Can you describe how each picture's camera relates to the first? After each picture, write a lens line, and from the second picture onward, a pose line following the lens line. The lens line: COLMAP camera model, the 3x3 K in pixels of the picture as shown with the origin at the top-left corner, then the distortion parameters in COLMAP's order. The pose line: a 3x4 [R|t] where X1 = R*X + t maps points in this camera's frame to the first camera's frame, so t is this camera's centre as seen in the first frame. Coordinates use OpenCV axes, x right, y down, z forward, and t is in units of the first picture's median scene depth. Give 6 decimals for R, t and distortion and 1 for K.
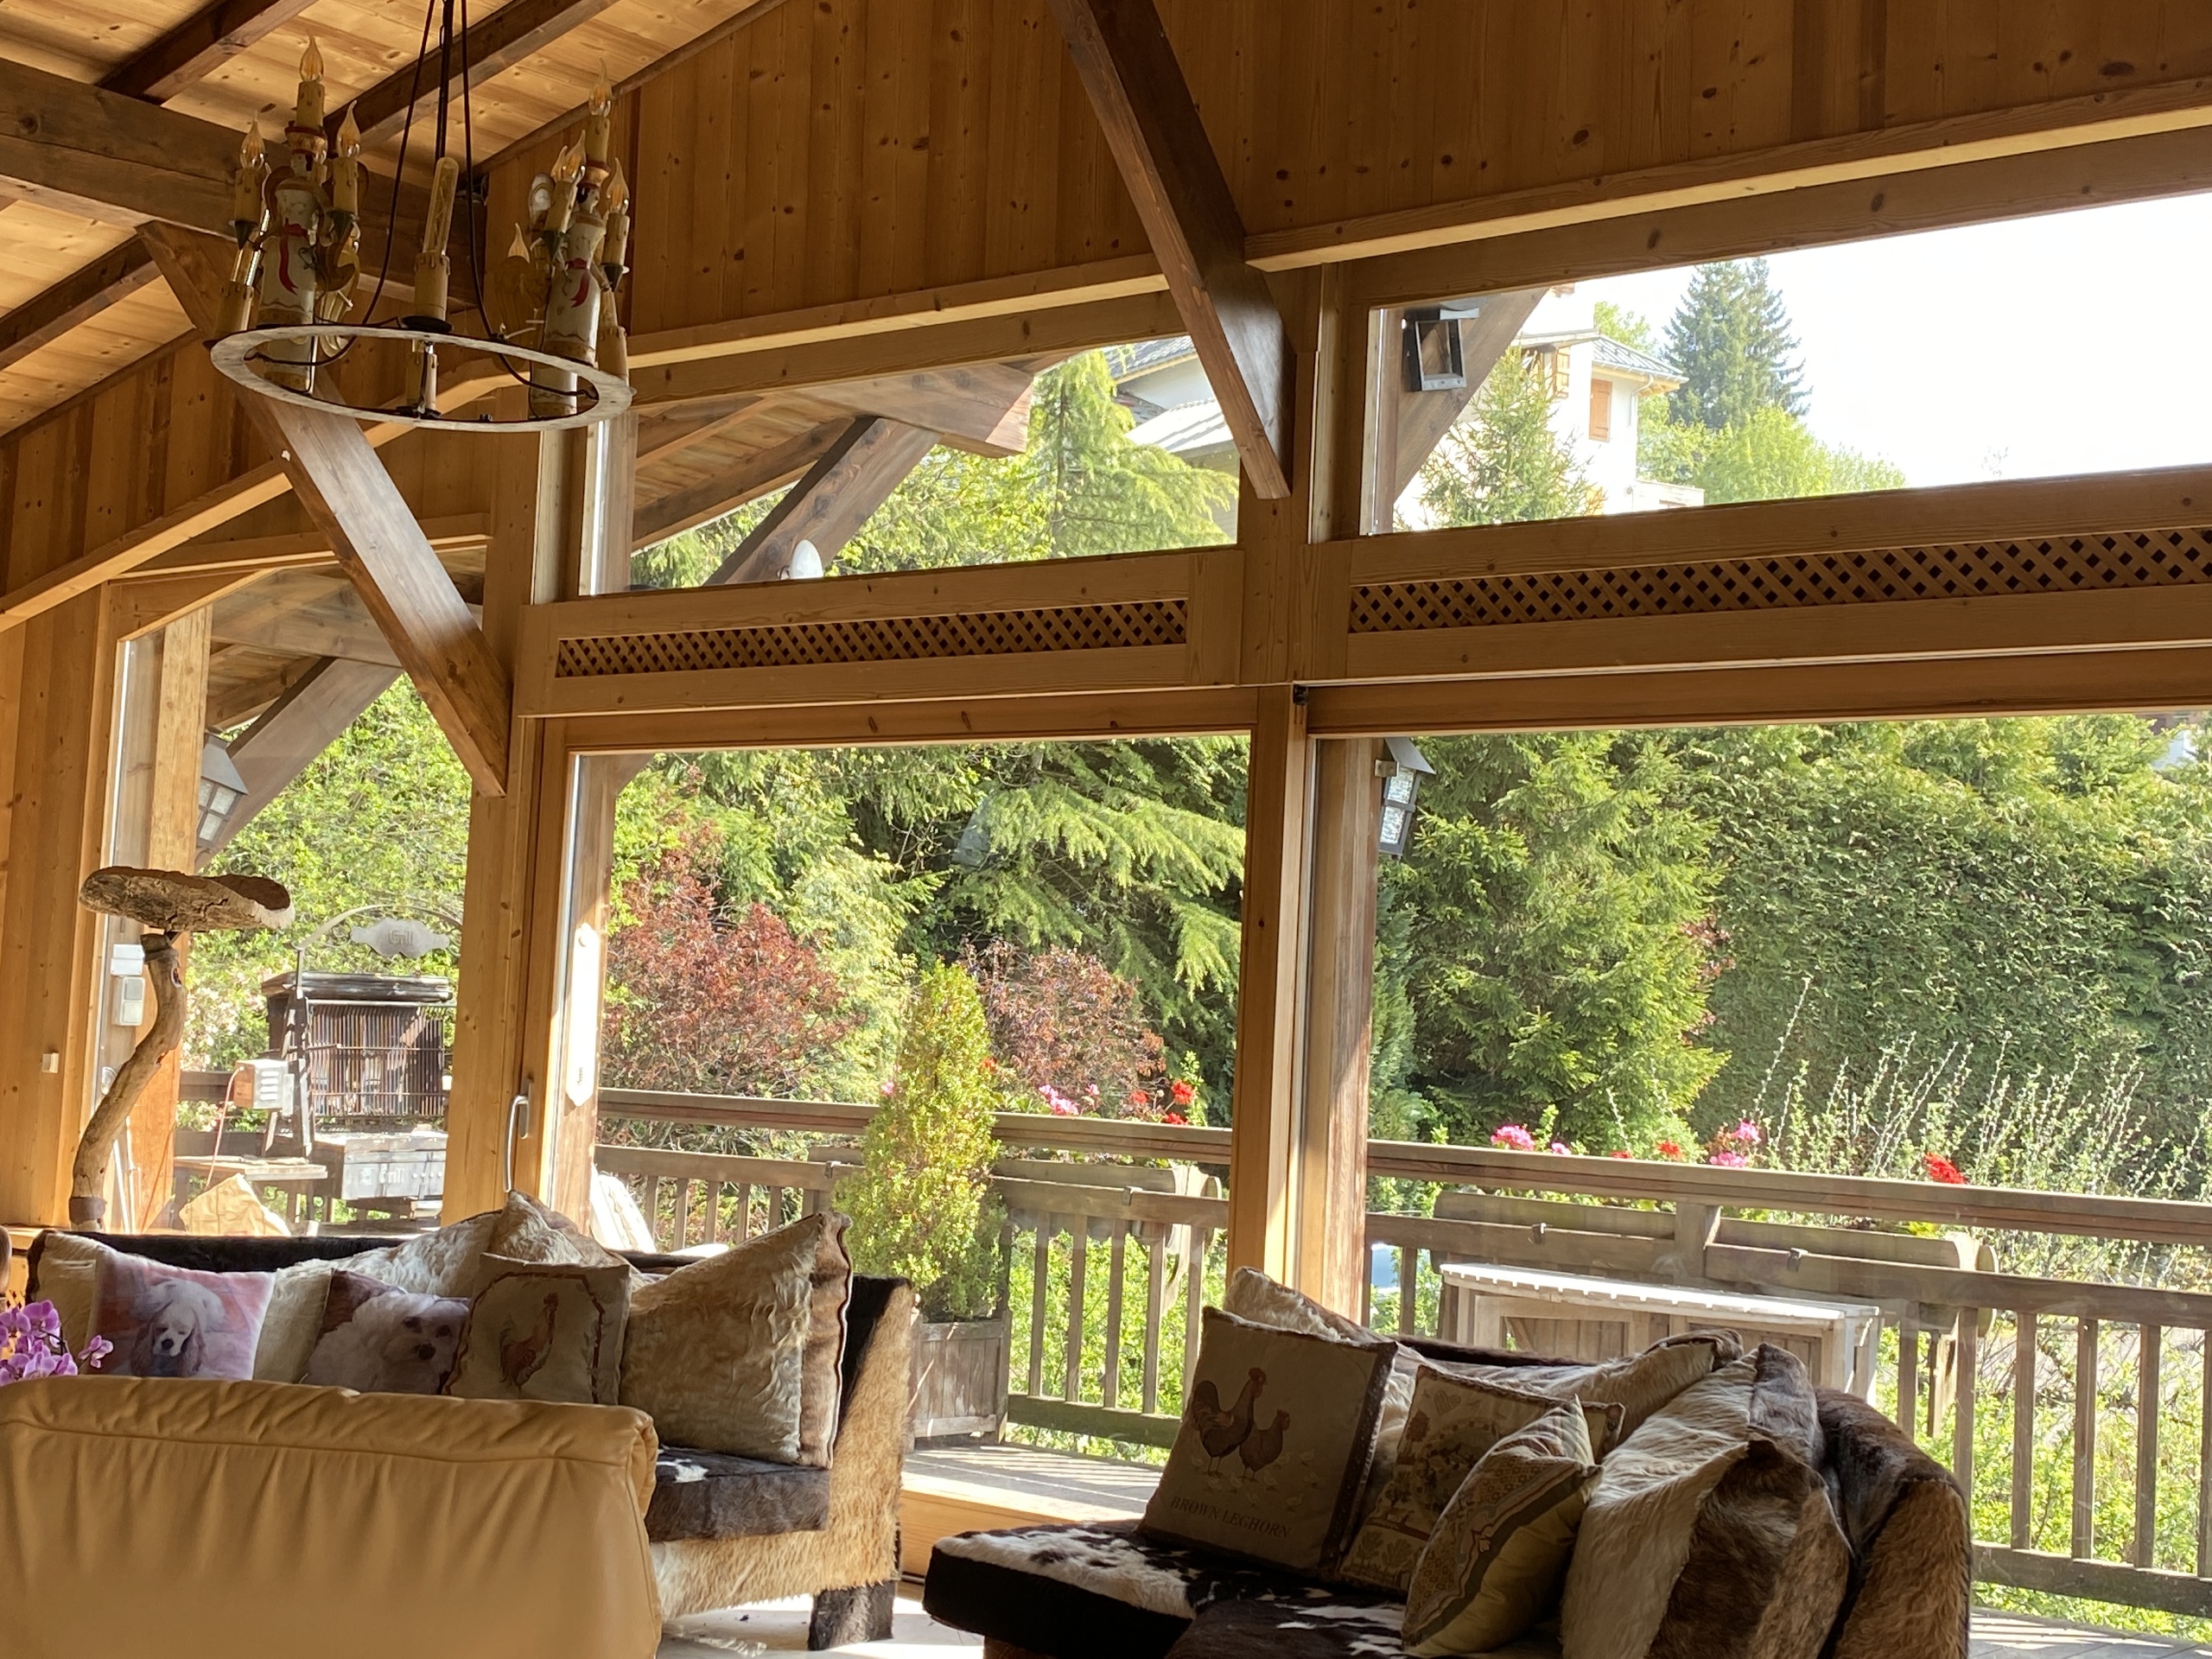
lens RADIAL K [[3013.3, 0, 1105.1], [0, 3013.3, 823.8], [0, 0, 1]] dist [0.088637, 0.000000]
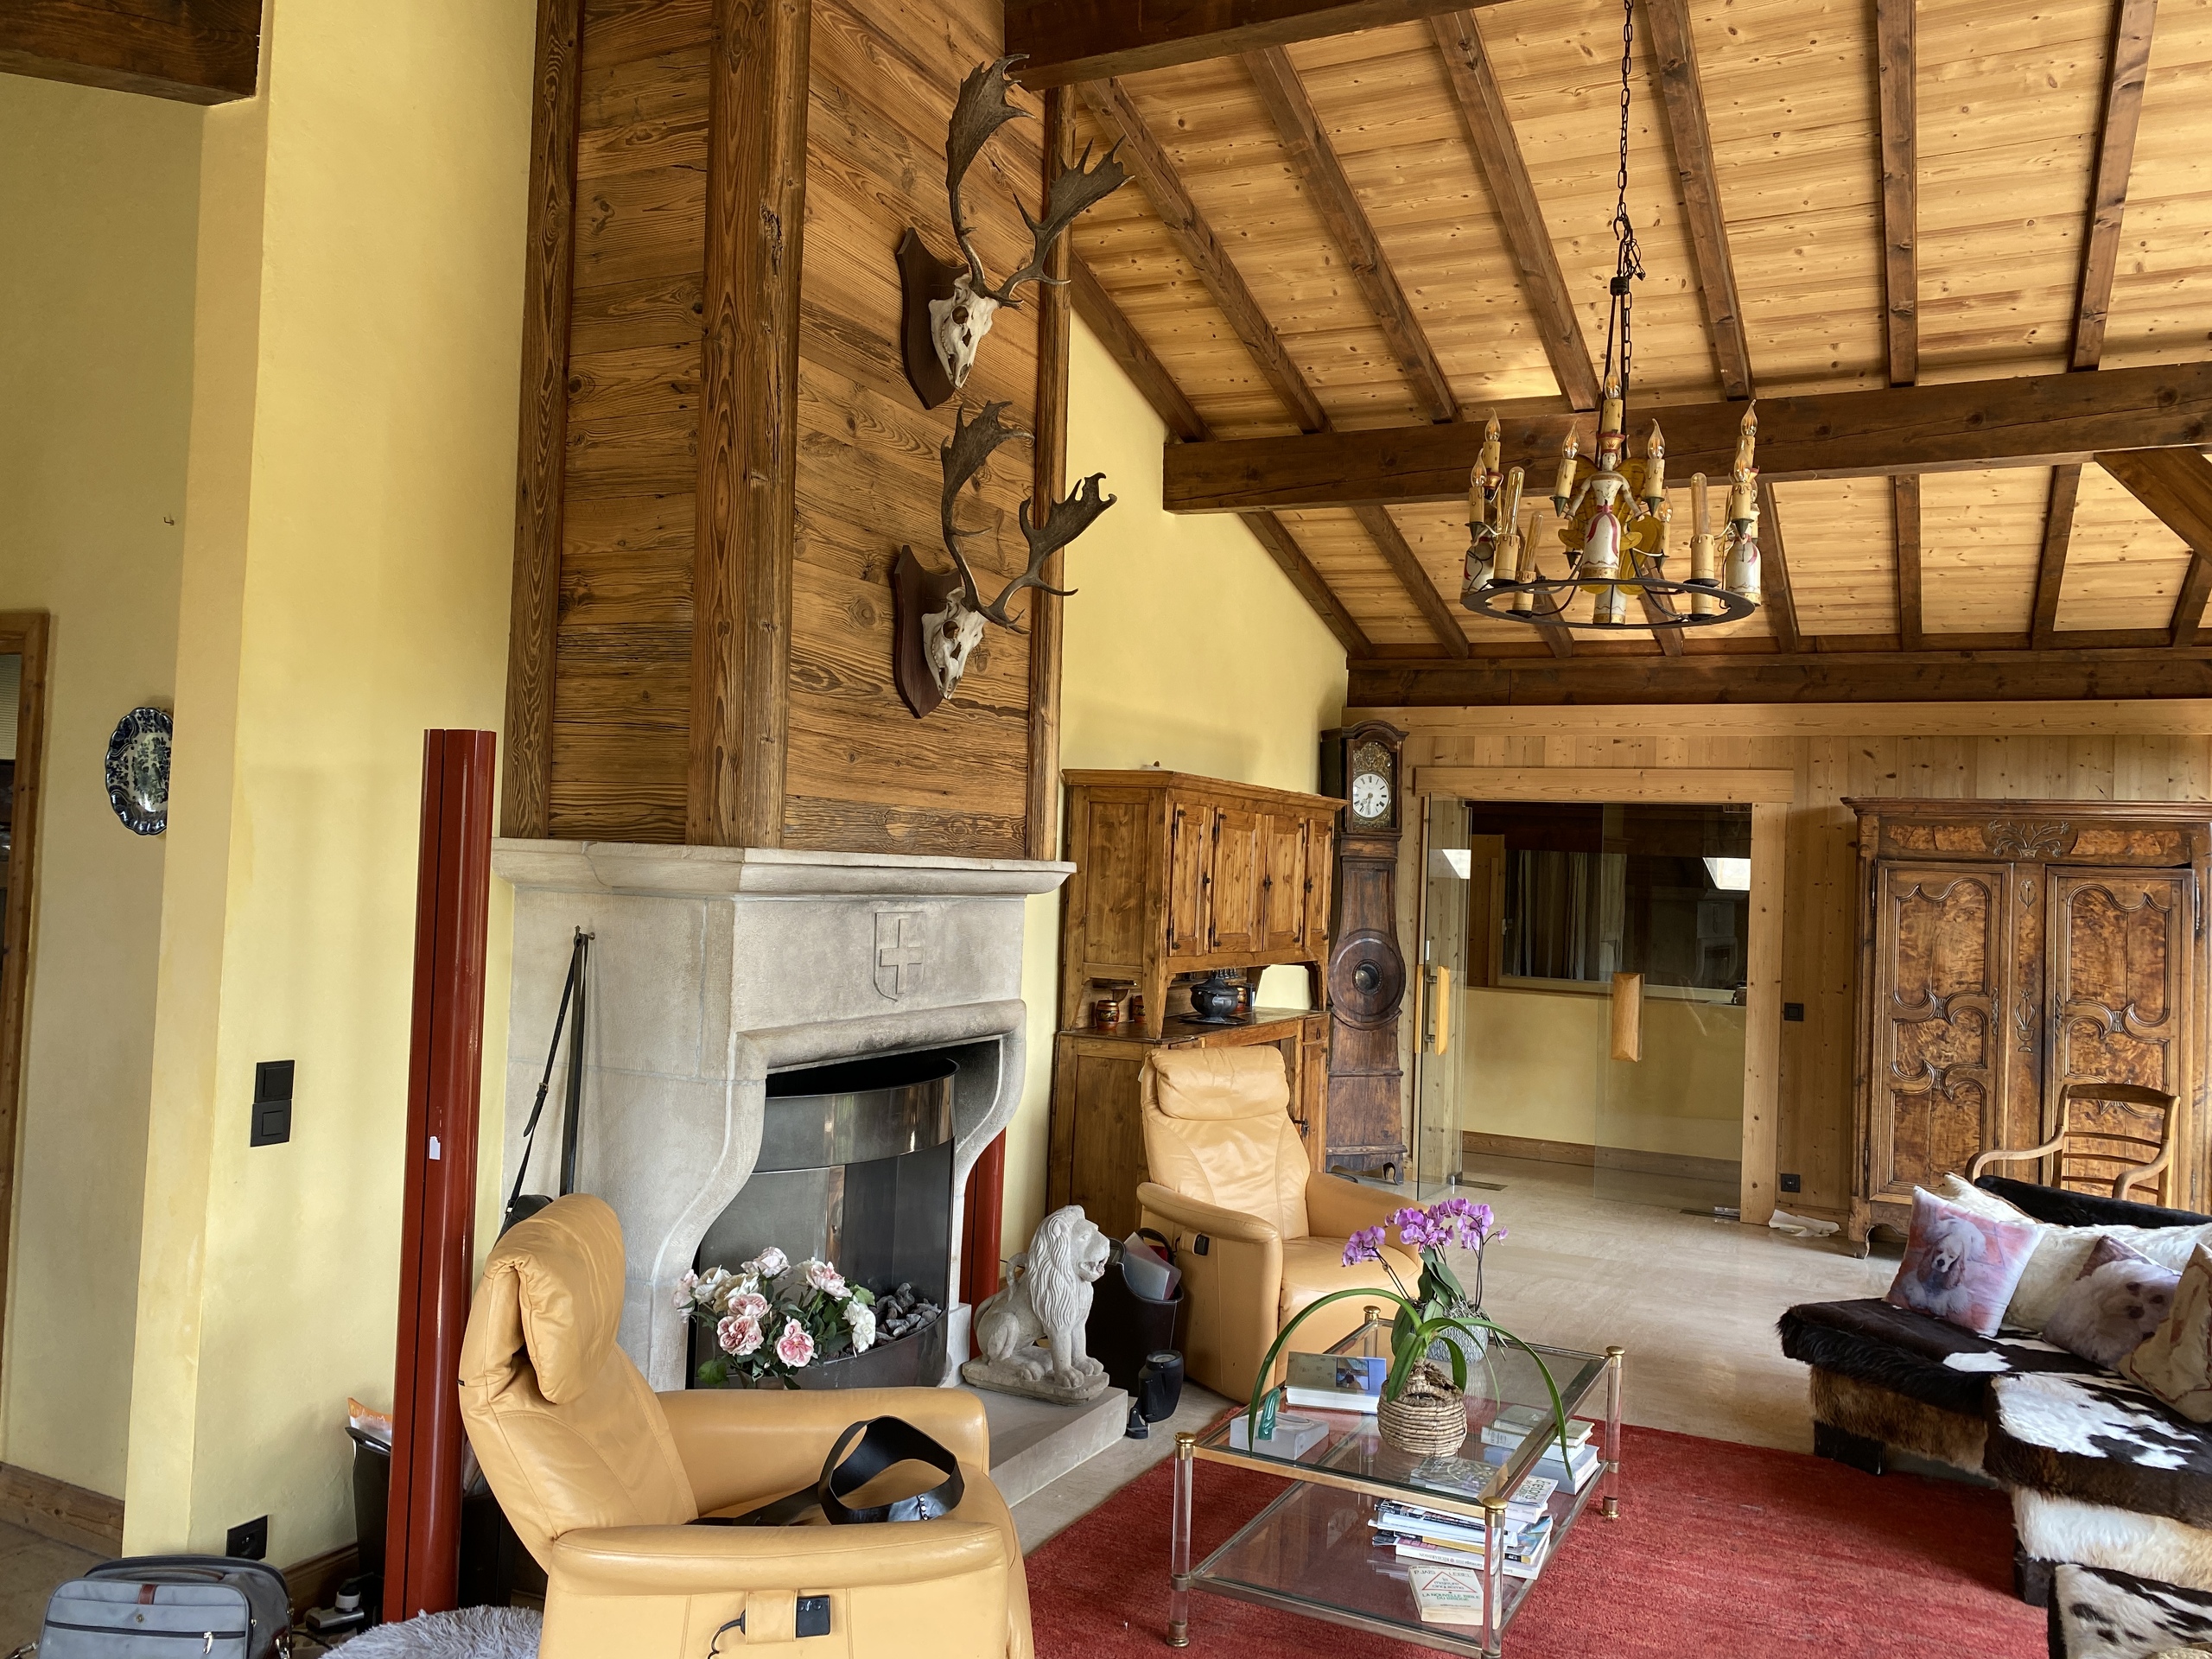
lens RADIAL K [[1673.5, 0, 1099.1], [0, 1673.5, 832.2], [0, 0, 1]] dist [-0.013791, 0.002139]
pose [[0.229540, -0.058709, -0.971527, 0.339693], [0.038671, 0.997941, -0.051169, -0.003881], [0.972531, -0.025825, 0.231338, 0.415660]]
